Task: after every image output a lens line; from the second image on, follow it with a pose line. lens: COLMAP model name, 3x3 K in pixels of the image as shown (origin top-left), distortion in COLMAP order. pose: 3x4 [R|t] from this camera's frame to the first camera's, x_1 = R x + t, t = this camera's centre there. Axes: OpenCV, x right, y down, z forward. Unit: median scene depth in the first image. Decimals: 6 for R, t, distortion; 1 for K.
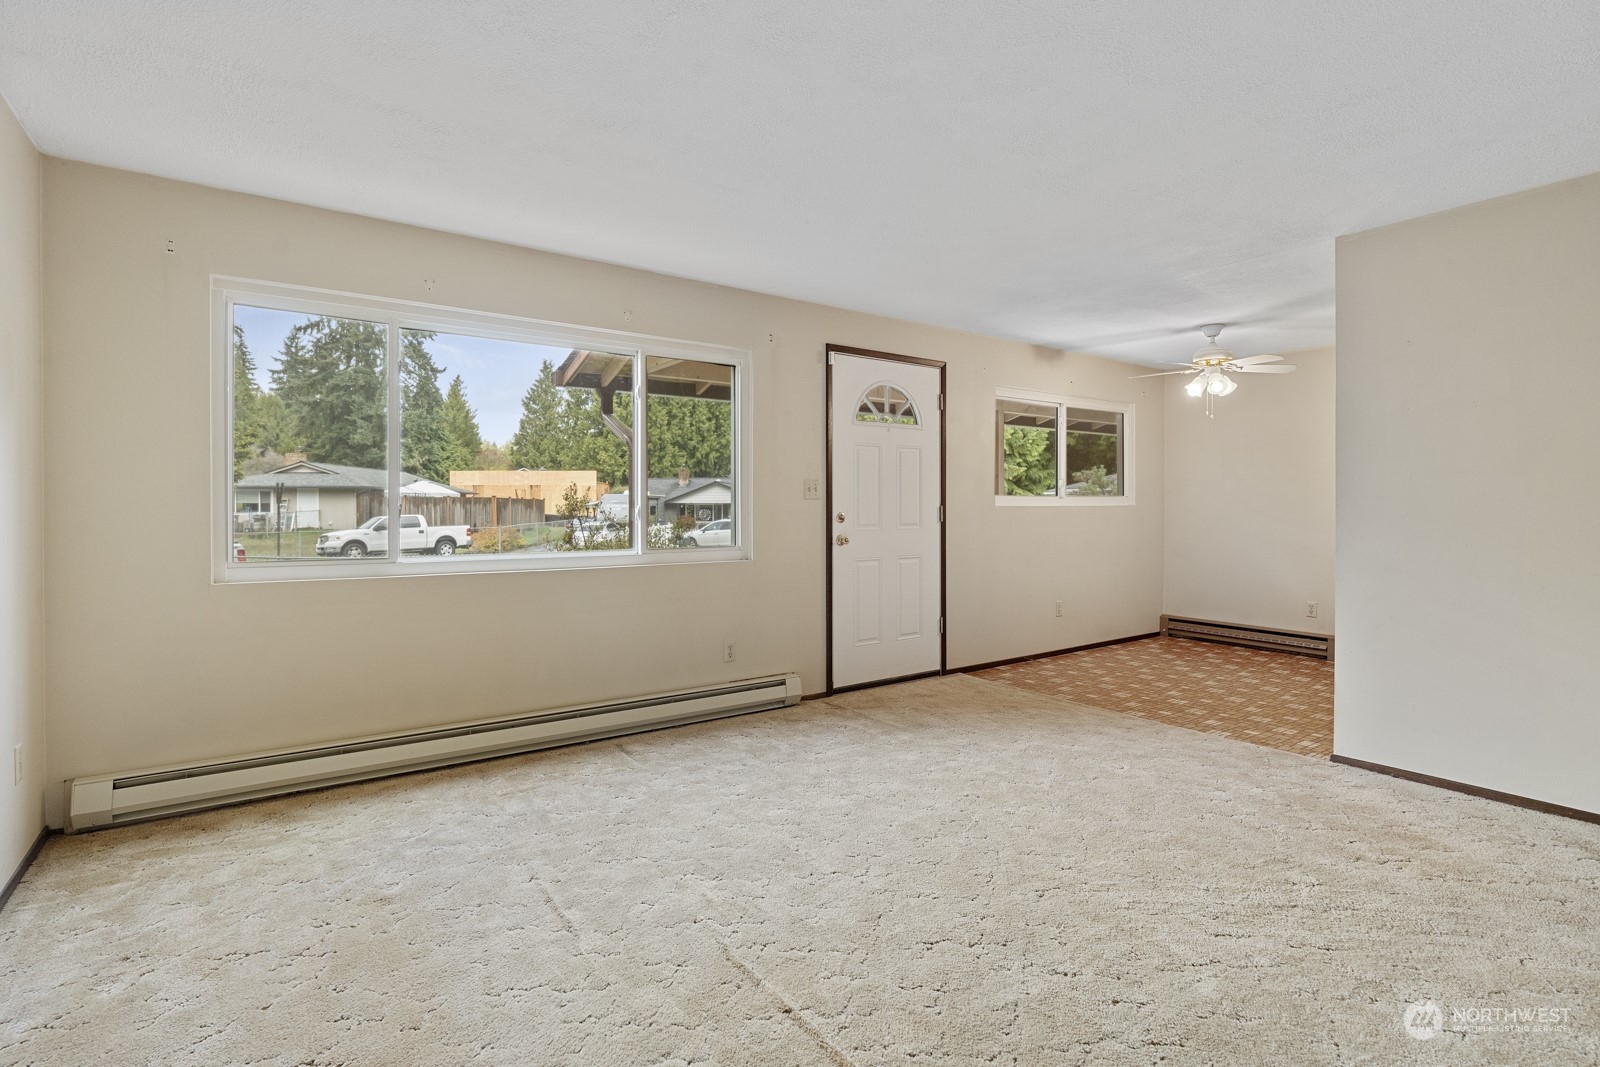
lens RADIAL K [[766.1, 0, 796.4], [0, 766.1, 525.0], [0, 0, 1]] dist [-0.007176, 0.001937]
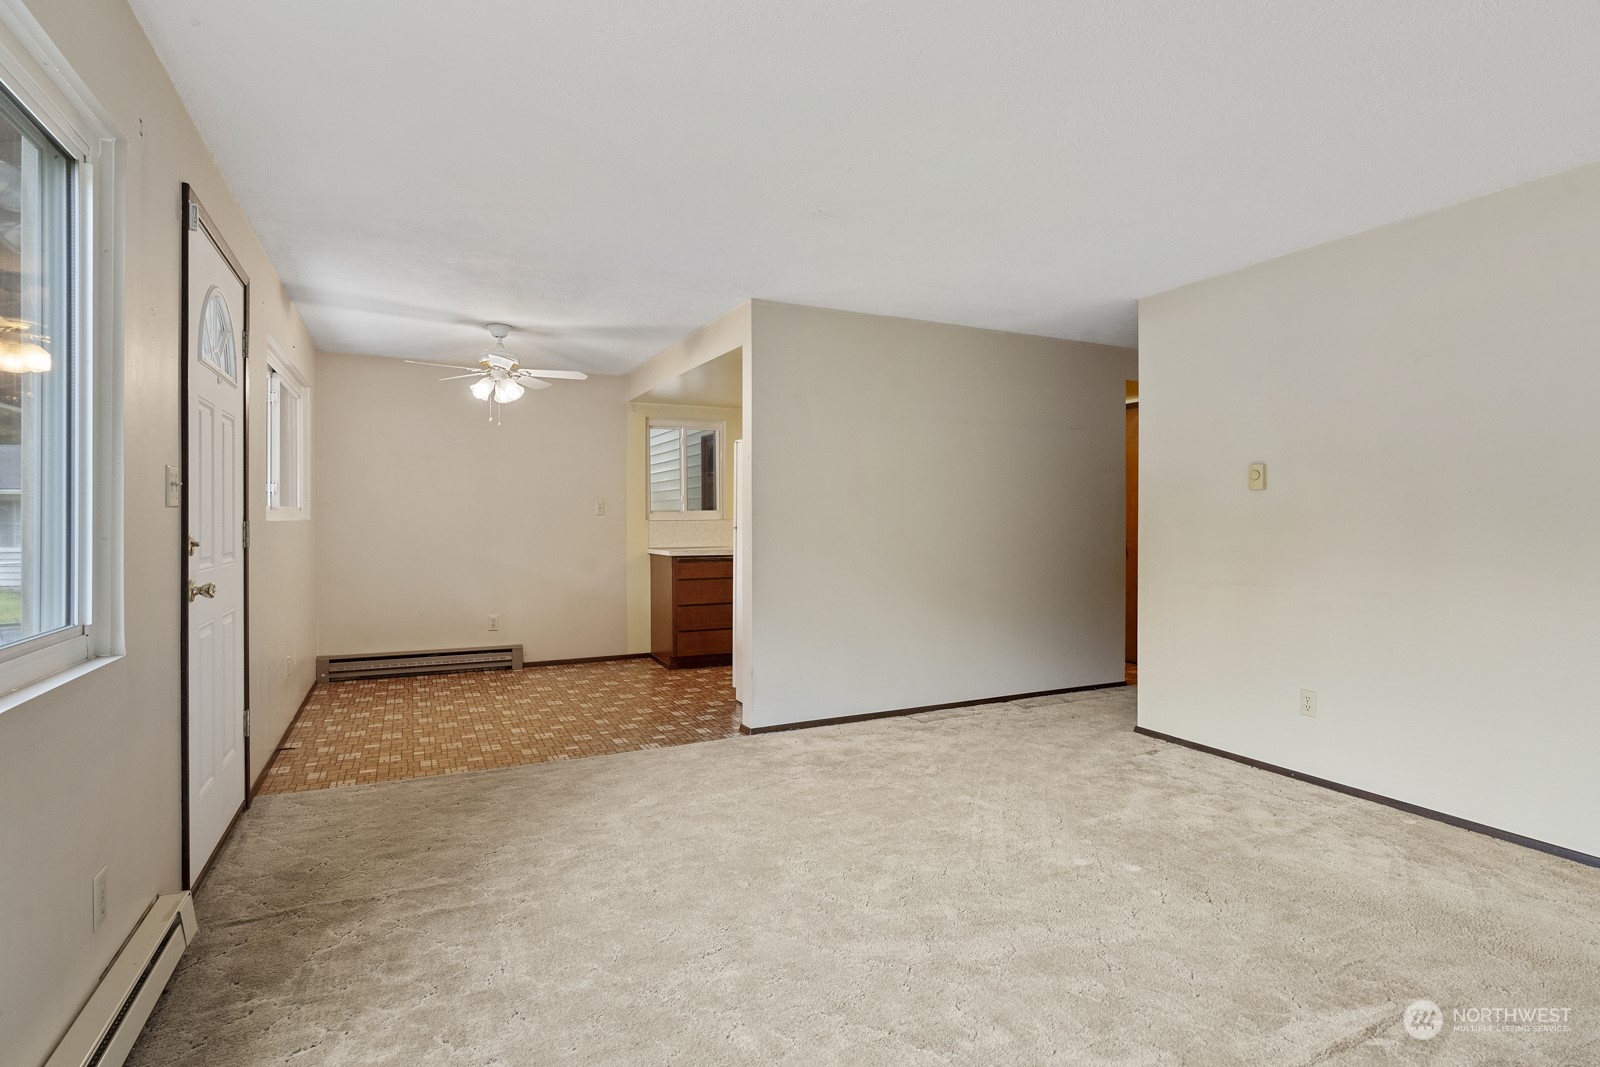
lens RADIAL K [[807.5, 0, 798.3], [0, 807.5, 526.5], [0, 0, 1]] dist [-0.001808, -0.001424]
pose [[0.143595, -0.003921, 0.989629, -0.456611], [0.021697, 0.999764, 0.000813, -0.013875], [-0.989399, 0.021356, 0.143646, 0.622426]]
